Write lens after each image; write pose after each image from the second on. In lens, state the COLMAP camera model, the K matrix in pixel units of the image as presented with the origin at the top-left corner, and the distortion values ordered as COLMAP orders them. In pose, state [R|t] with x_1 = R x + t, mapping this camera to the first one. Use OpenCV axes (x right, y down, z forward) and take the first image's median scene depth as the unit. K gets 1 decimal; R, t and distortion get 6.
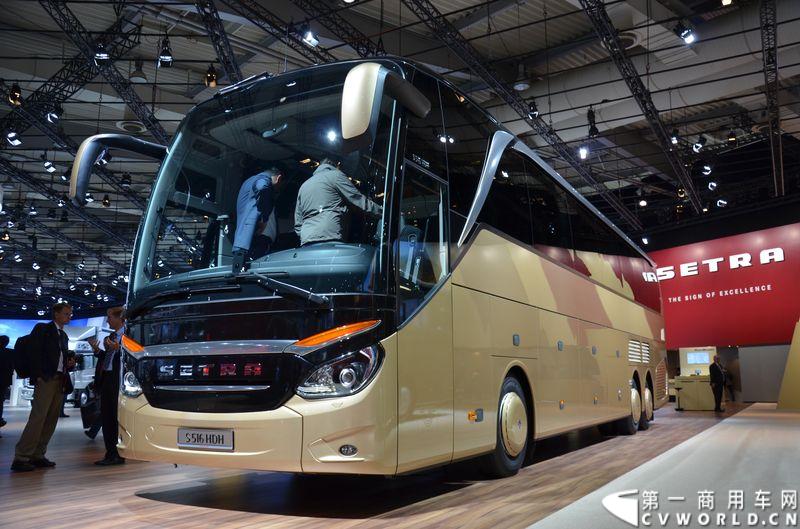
lens RADIAL K [[664.6, 0, 400.0], [0, 664.6, 264.5], [0, 0, 1]] dist [0.029651, 0.001431]
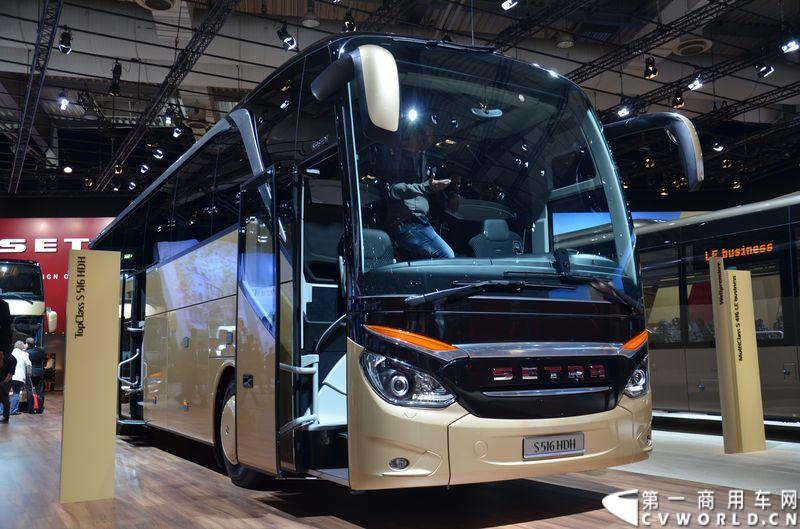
lens RADIAL K [[728.1, 0, 400.0], [0, 728.1, 264.5], [0, 0, 1]] dist [0.000341, 0.000412]
pose [[0.495875, 0.109067, 0.861517, -1.245892], [-0.138563, 0.989308, -0.045490, 0.080645], [-0.857268, -0.096817, 0.505686, 0.656062]]
